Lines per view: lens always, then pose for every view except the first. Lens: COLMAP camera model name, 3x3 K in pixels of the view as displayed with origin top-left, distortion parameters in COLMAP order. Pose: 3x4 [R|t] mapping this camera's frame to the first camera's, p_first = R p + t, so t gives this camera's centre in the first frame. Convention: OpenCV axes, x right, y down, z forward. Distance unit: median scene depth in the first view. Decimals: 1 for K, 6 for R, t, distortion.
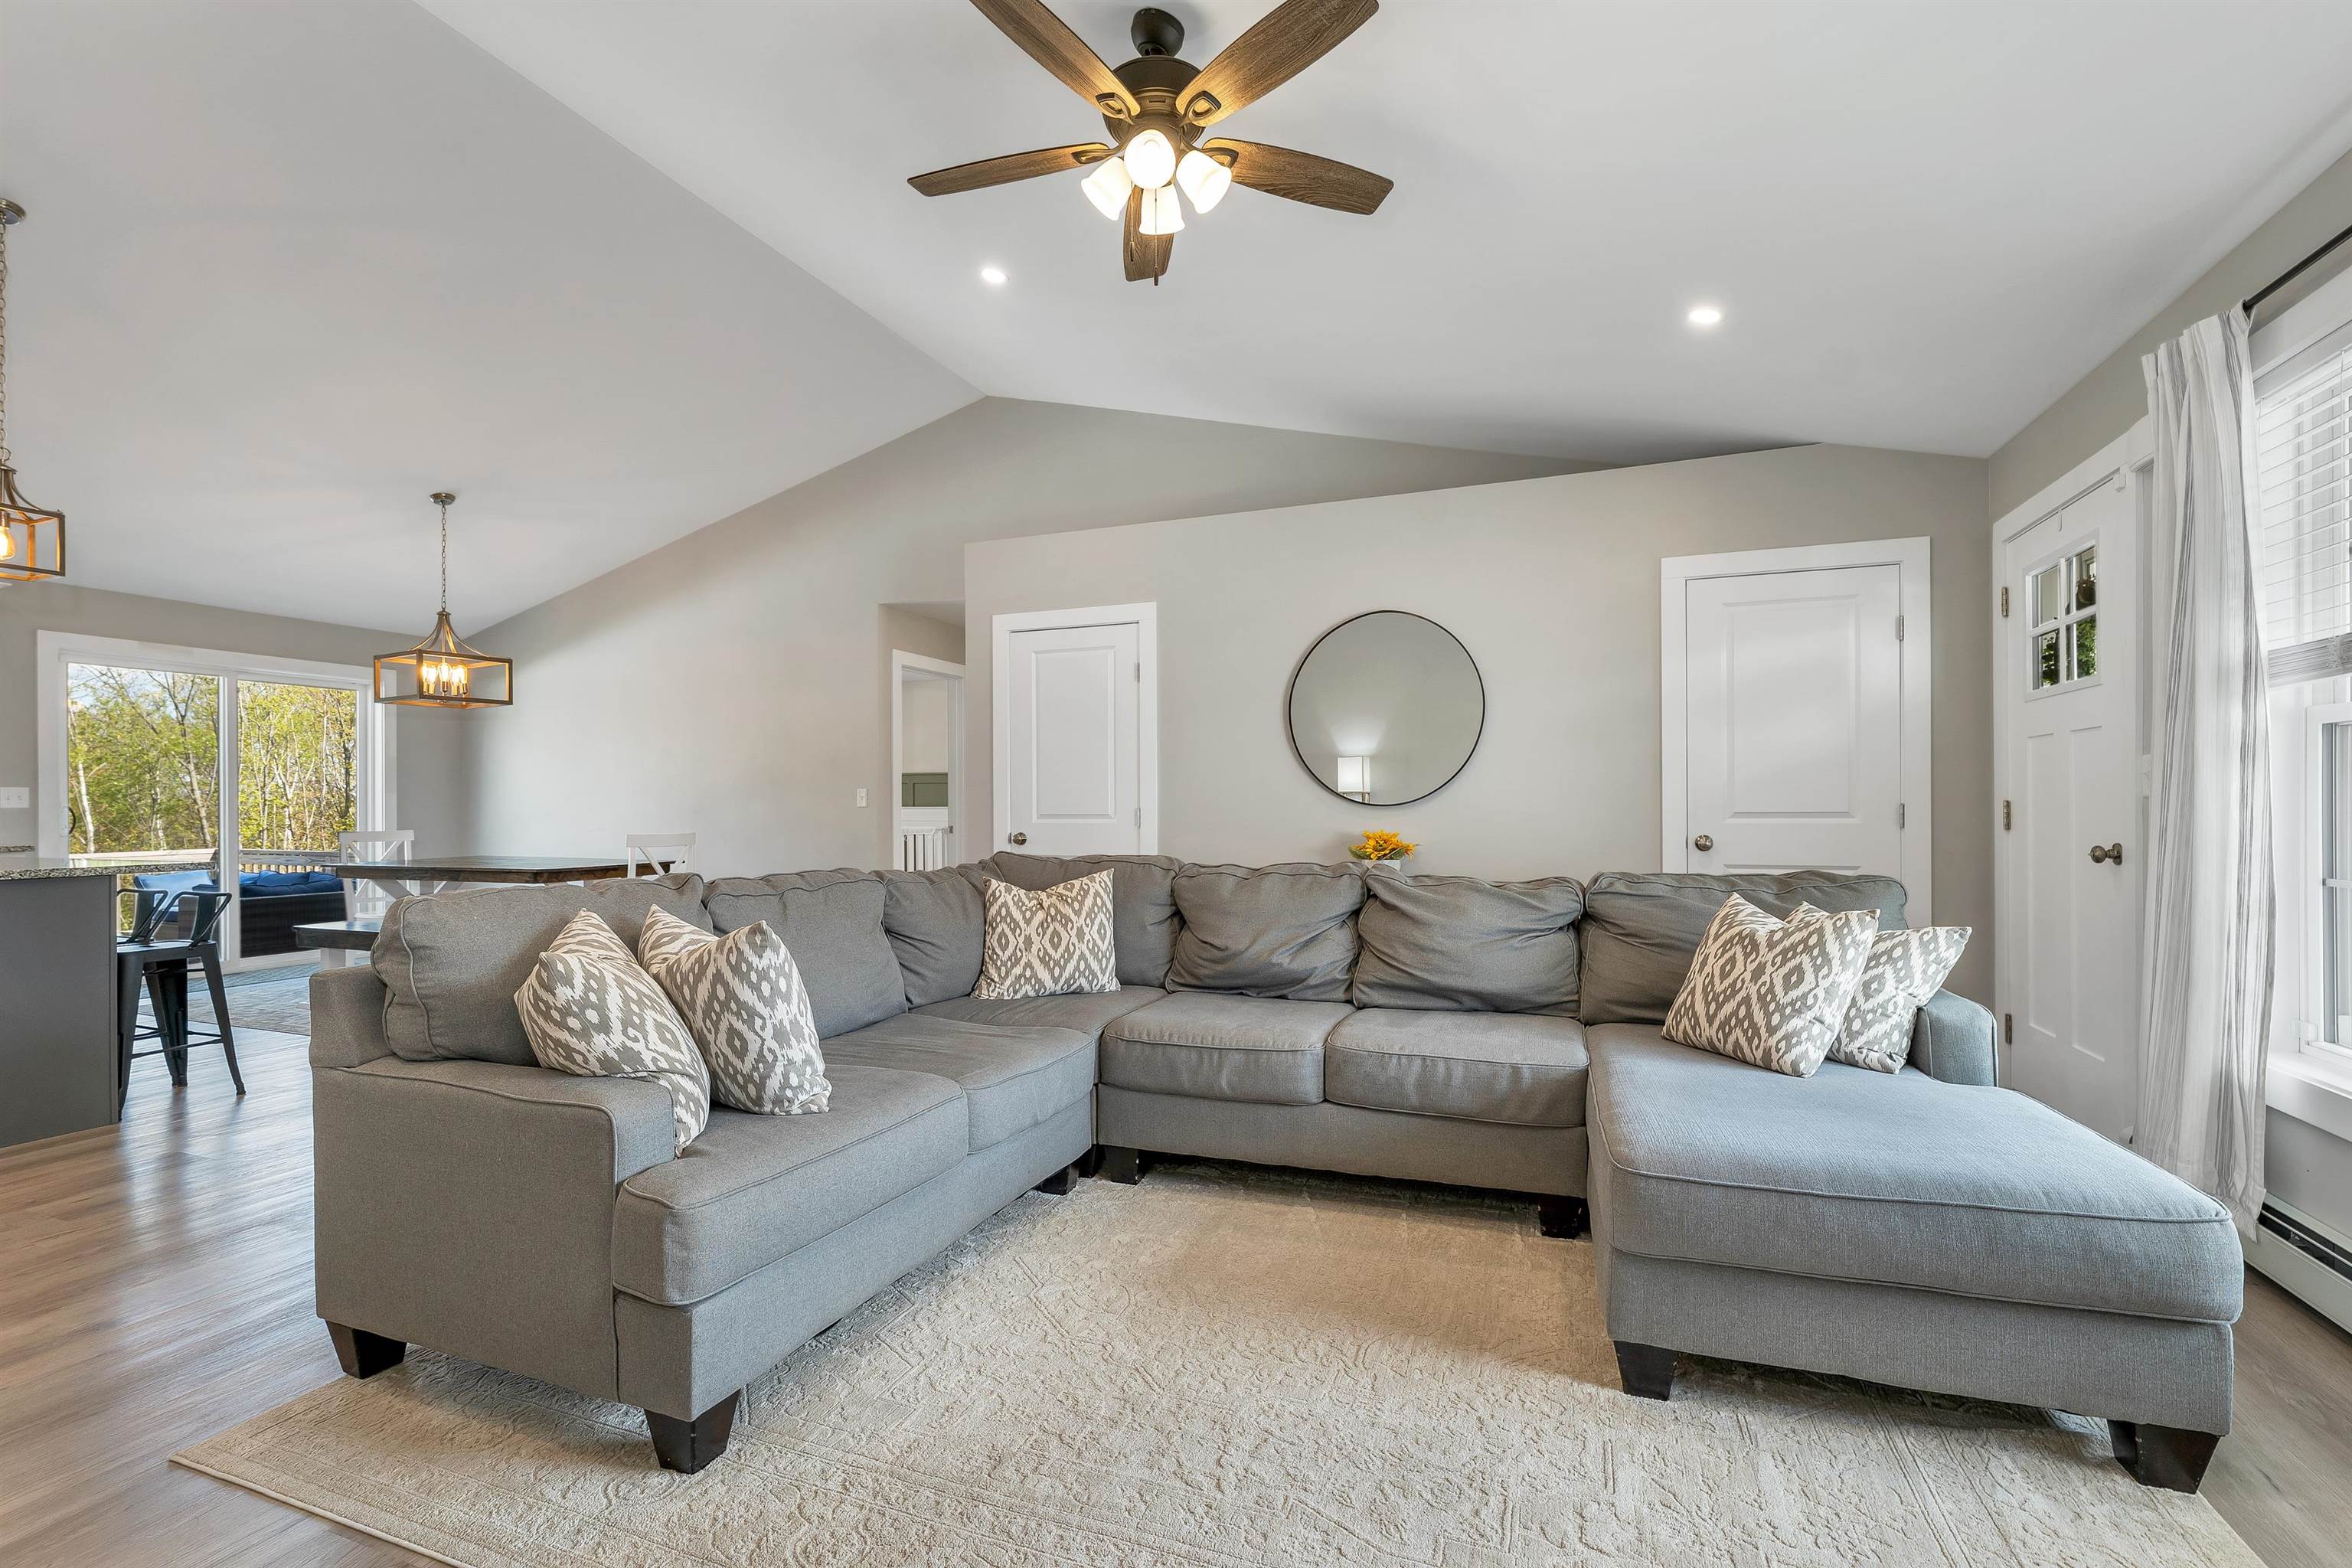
lens RADIAL K [[1038.9, 0, 1170.9], [0, 1038.9, 826.0], [0, 0, 1]] dist [0.000141, 0.000261]
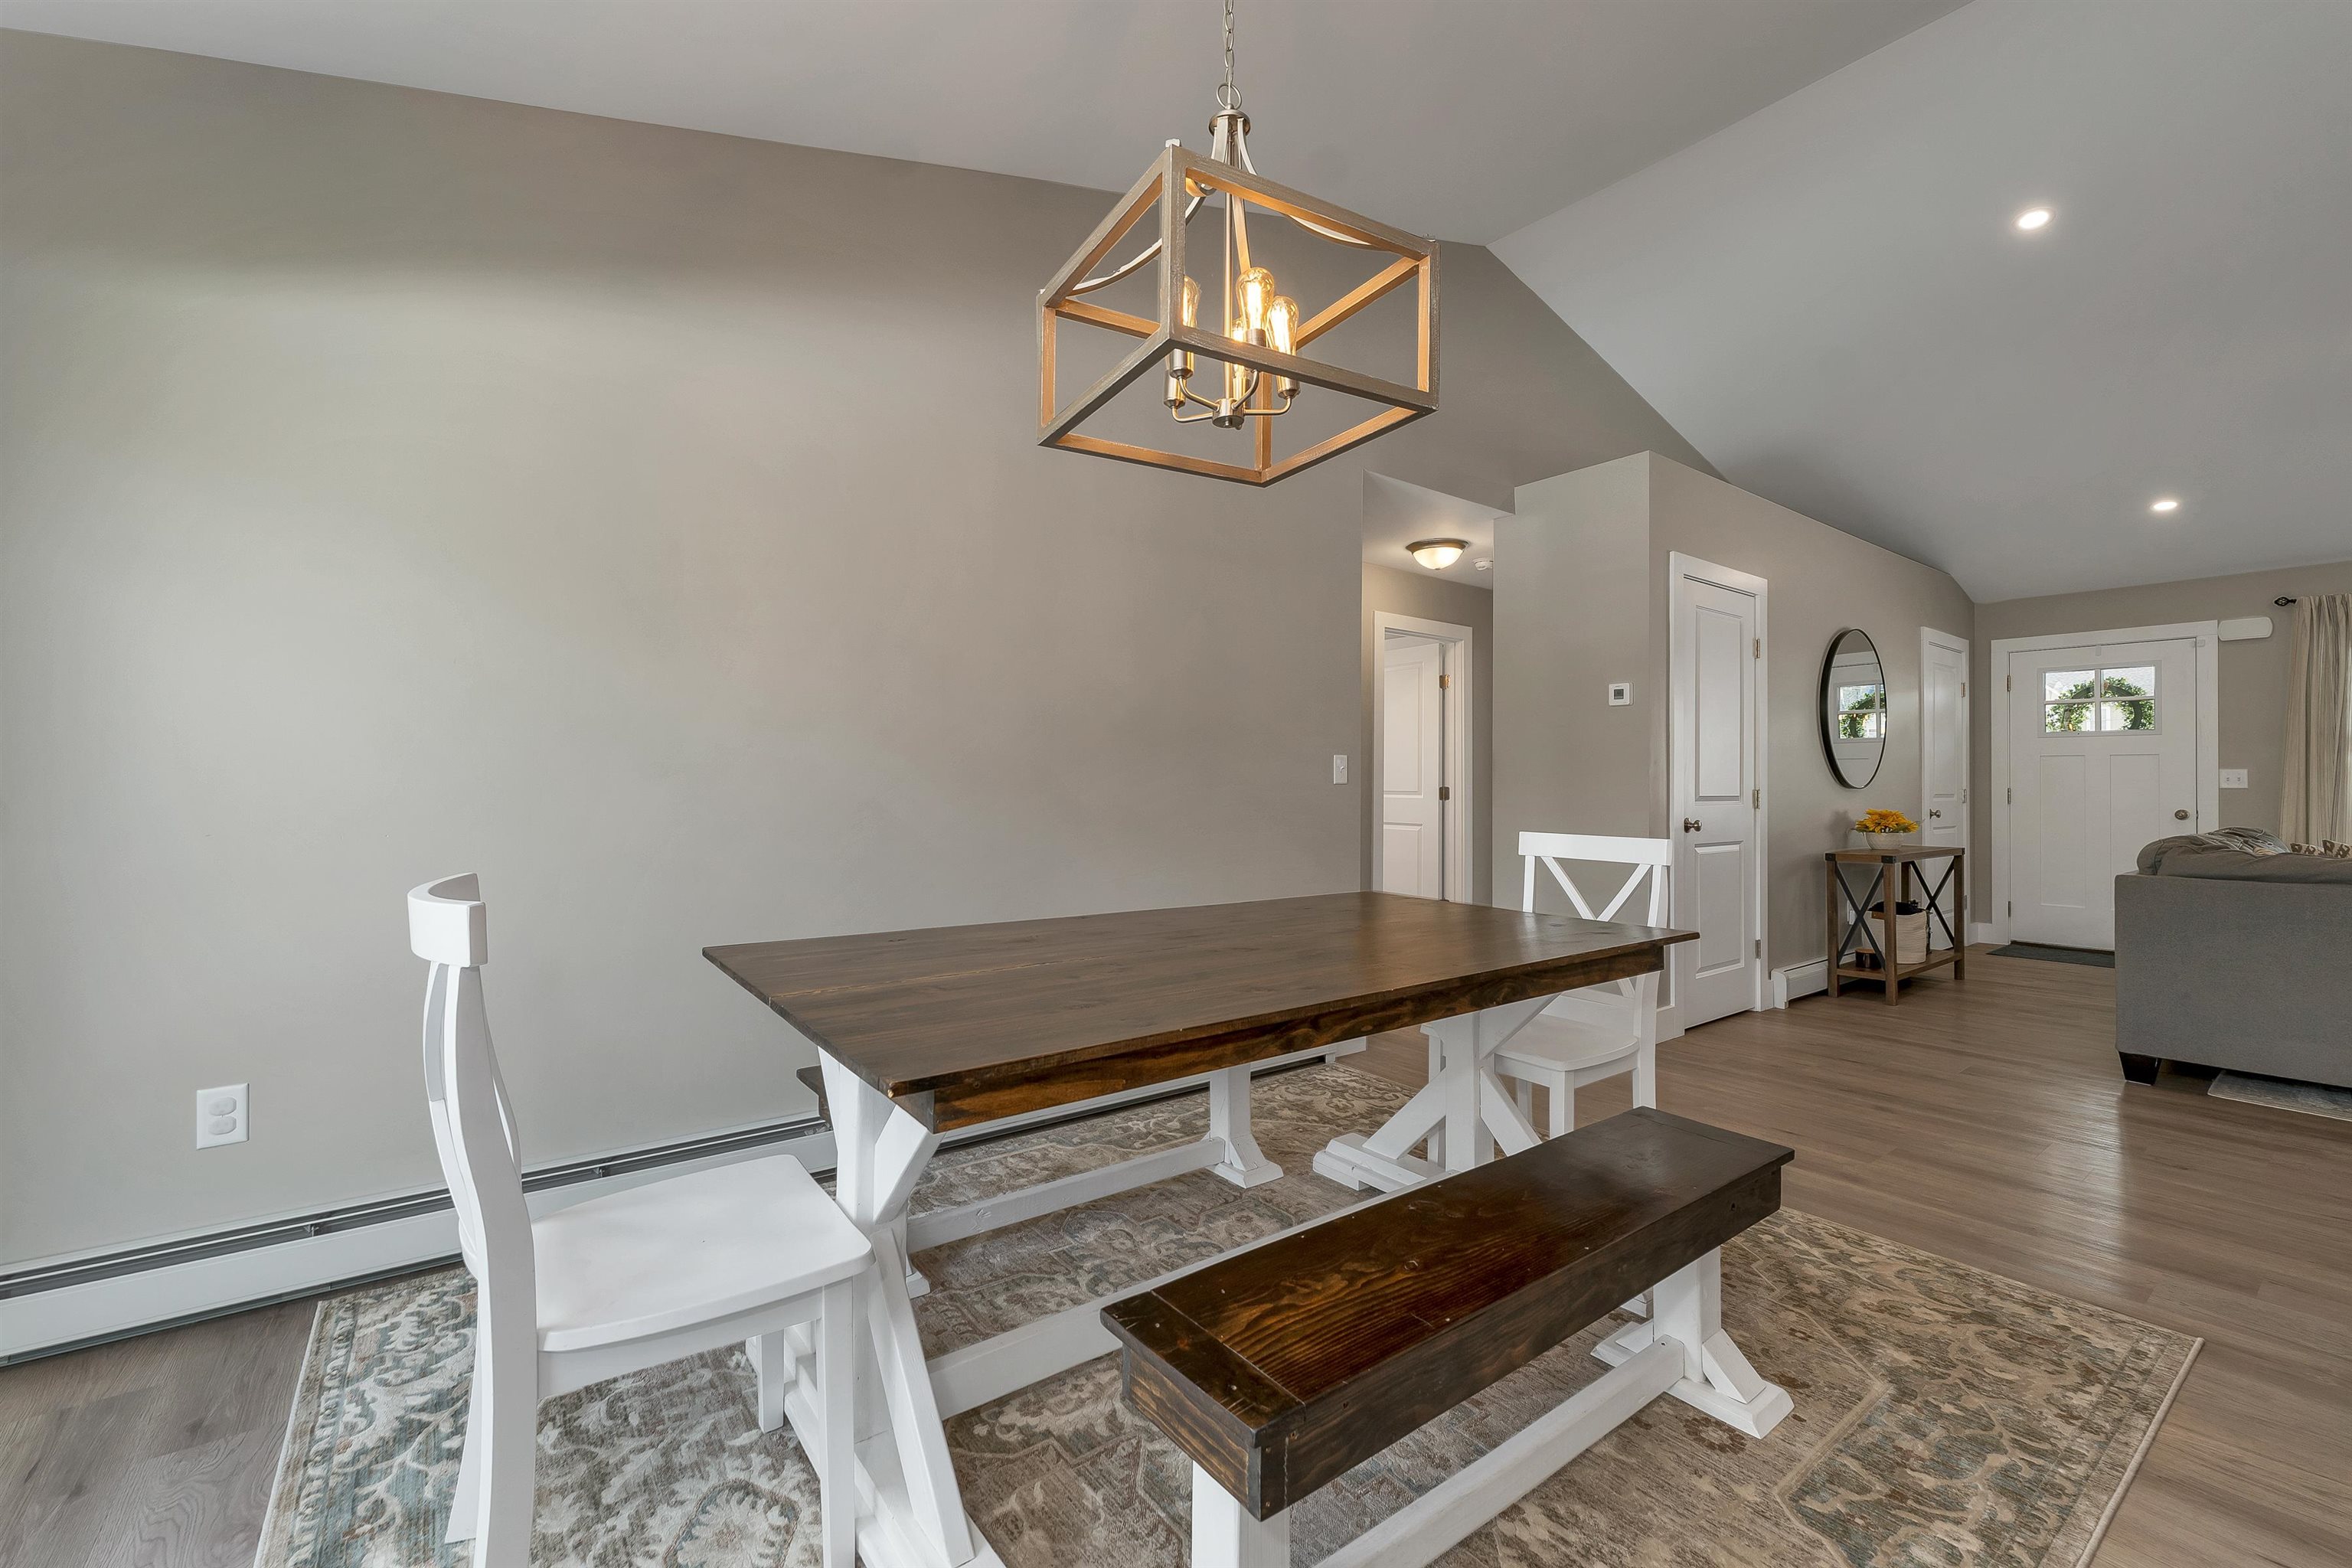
lens RADIAL K [[969.1, 0, 1176.9], [0, 969.1, 771.5], [0, 0, 1]] dist [0.000887, -0.000228]
pose [[0.515584, 0.019630, 0.856614, -1.386315], [0.006389, 0.999622, -0.026753, -0.016282], [-0.856815, 0.019266, 0.515264, 1.295836]]
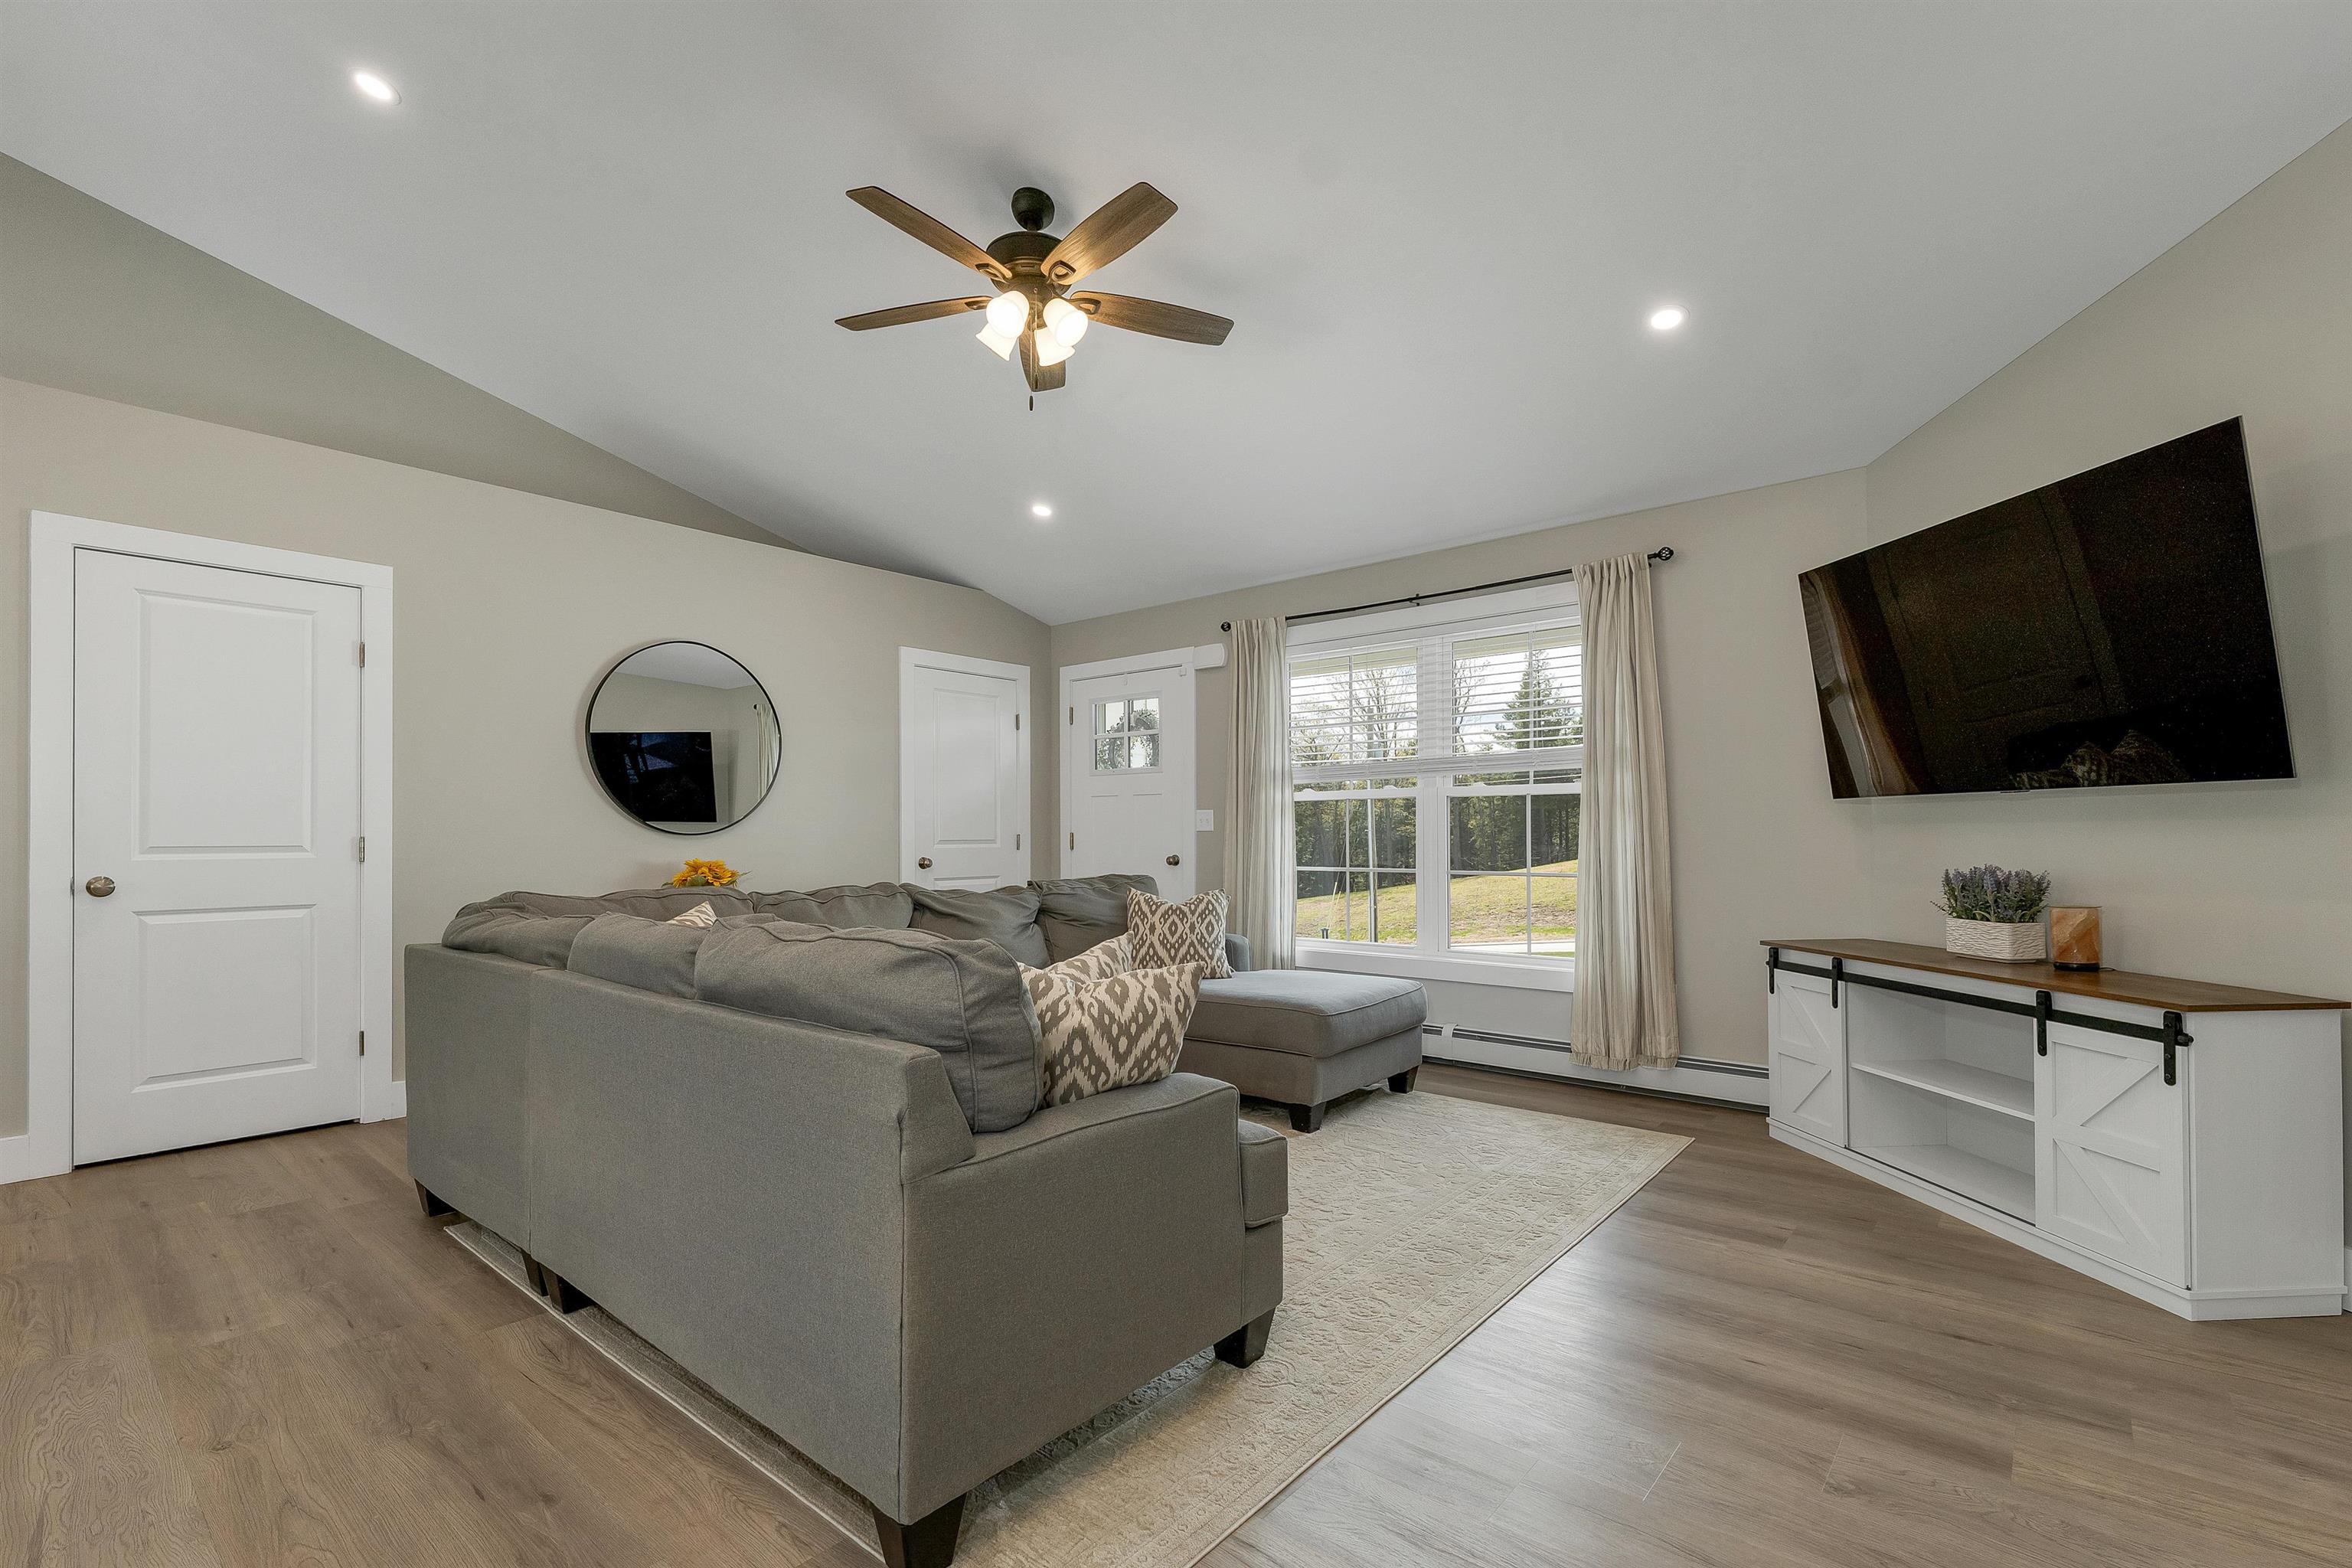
lens RADIAL K [[1038.9, 0, 1170.9], [0, 1038.9, 826.0], [0, 0, 1]] dist [0.000141, 0.000261]
pose [[0.336697, 0.012421, 0.941531, -0.687671], [0.018370, 0.999636, -0.019757, 0.000811], [-0.941434, 0.023948, 0.336346, 0.263662]]
